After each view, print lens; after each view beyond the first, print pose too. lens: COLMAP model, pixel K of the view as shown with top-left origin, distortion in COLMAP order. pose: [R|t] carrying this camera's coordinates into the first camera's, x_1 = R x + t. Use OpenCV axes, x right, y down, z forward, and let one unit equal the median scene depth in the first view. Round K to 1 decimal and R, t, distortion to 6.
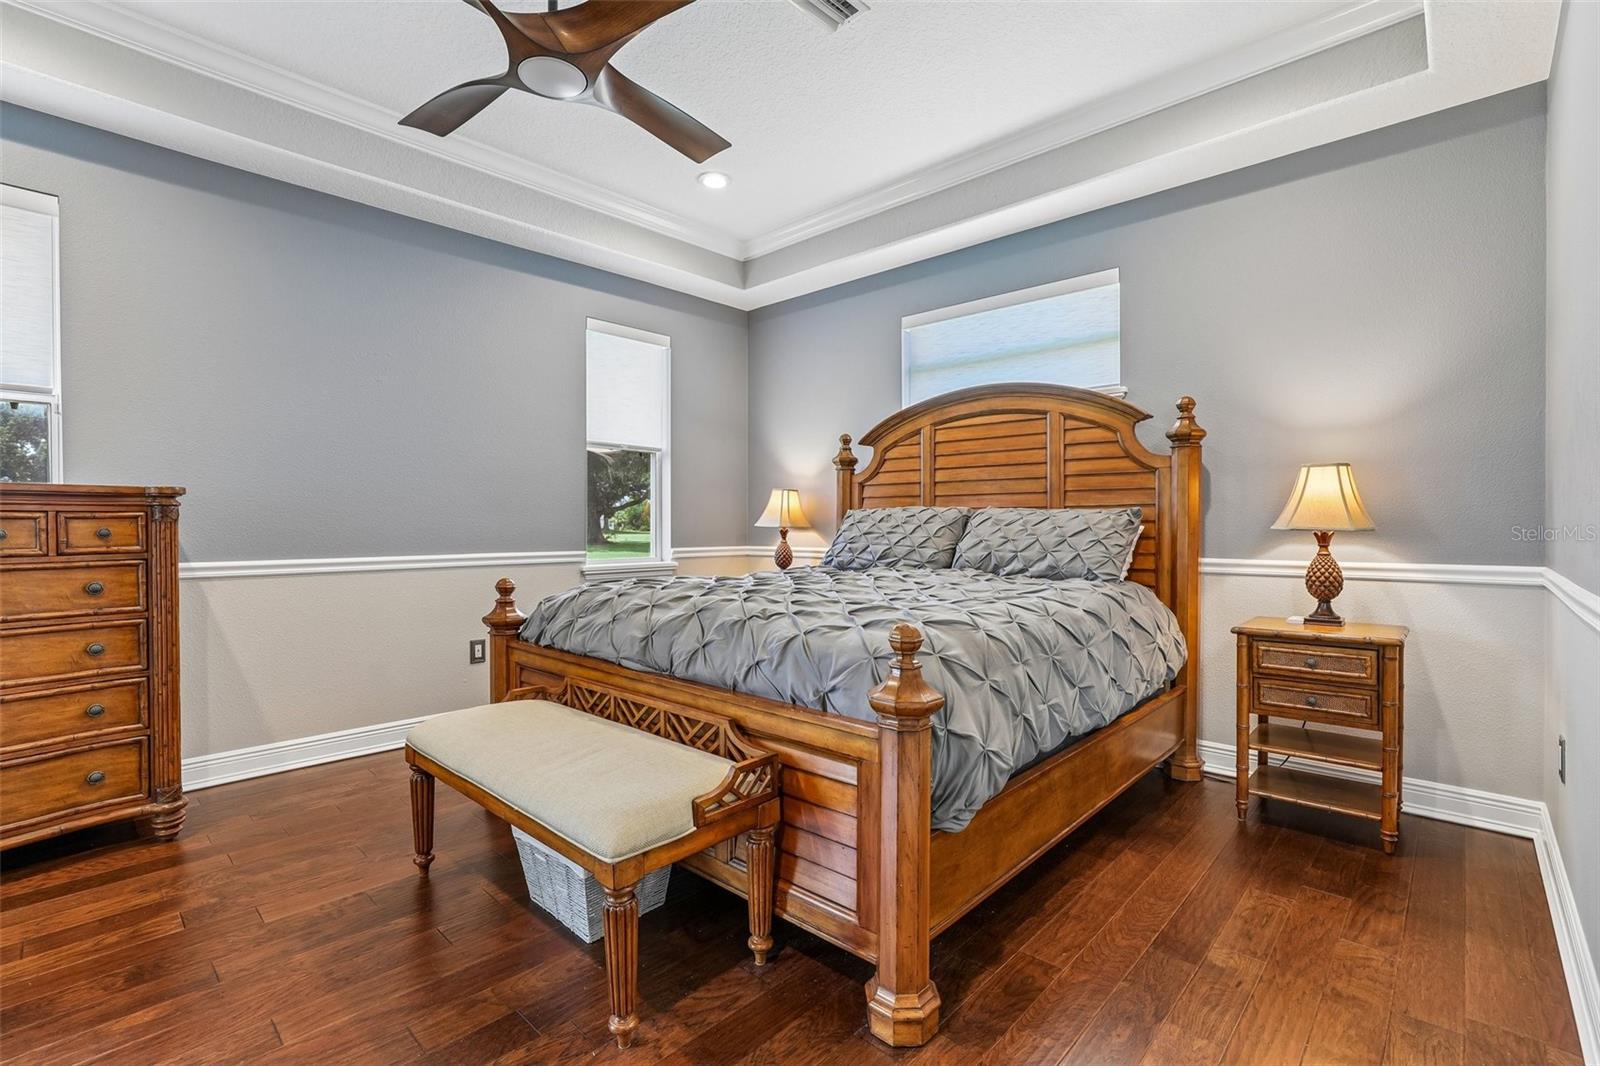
lens RADIAL K [[723.5, 0, 803.0], [0, 723.5, 526.2], [0, 0, 1]] dist [0.000004, 0.000535]
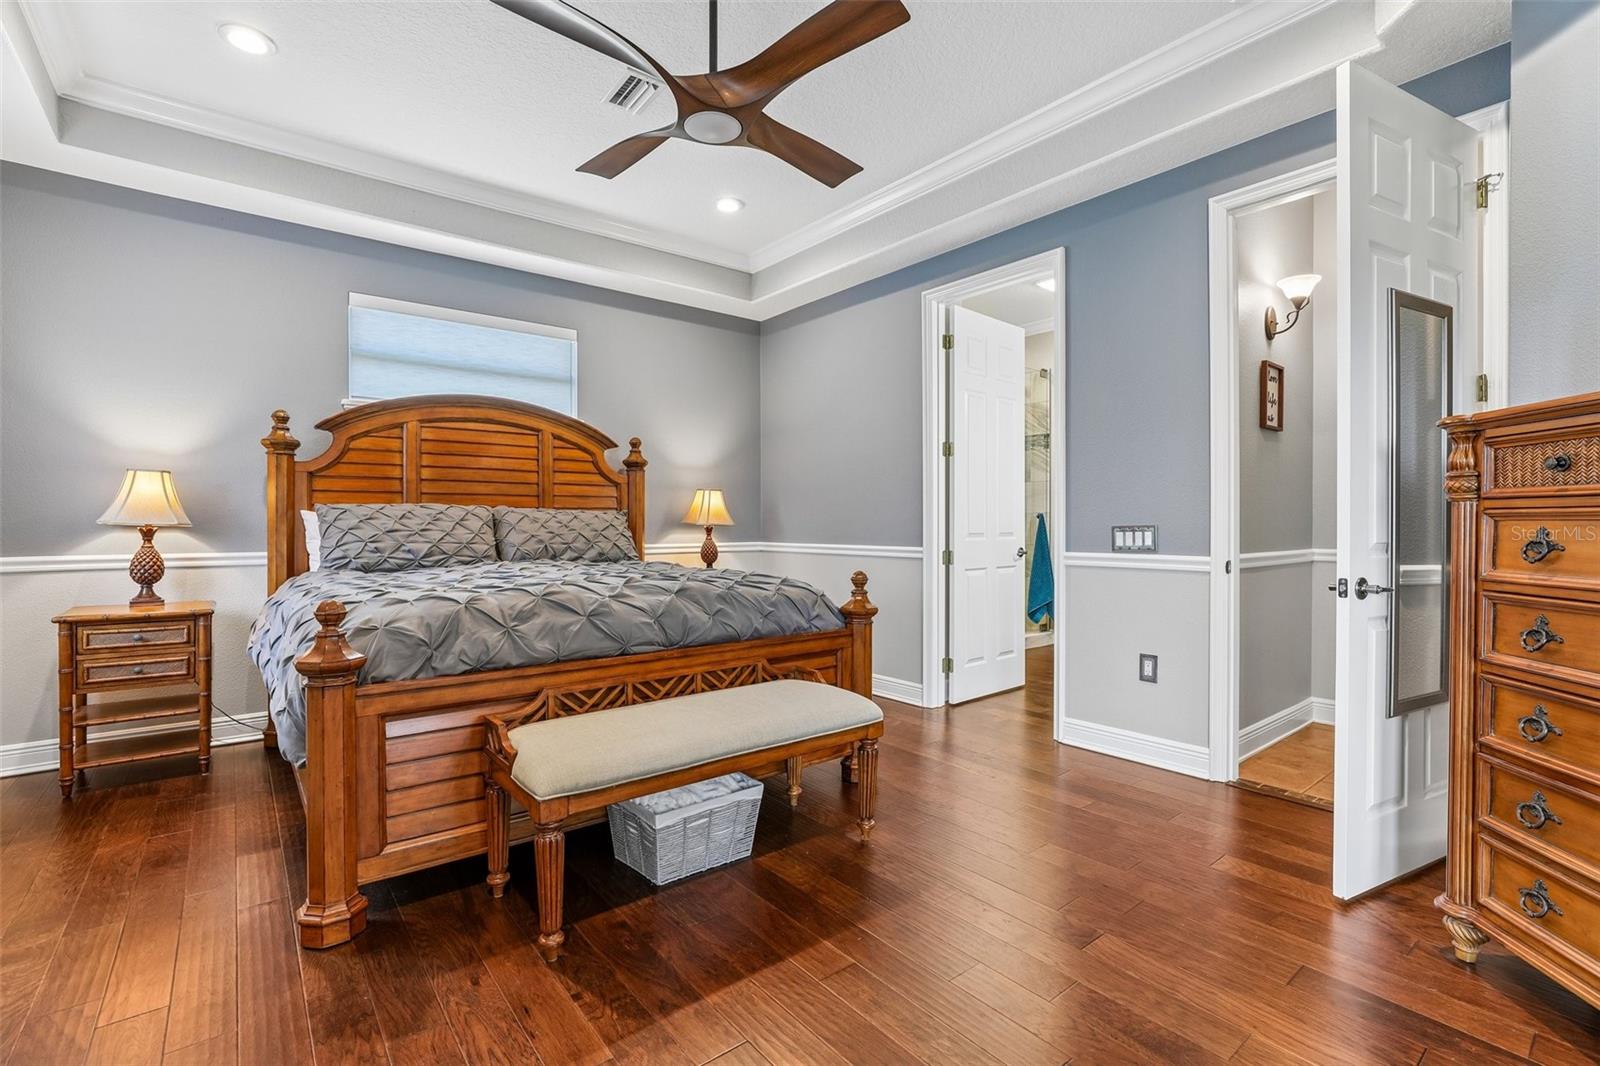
lens RADIAL K [[723.5, 0, 803.0], [0, 723.5, 526.2], [0, 0, 1]] dist [0.000004, 0.000535]
pose [[0.168696, -0.011061, 0.985606, -0.741854], [-0.003440, 0.999924, 0.011811, -0.009422], [-0.985662, -0.005383, 0.168645, 0.320549]]
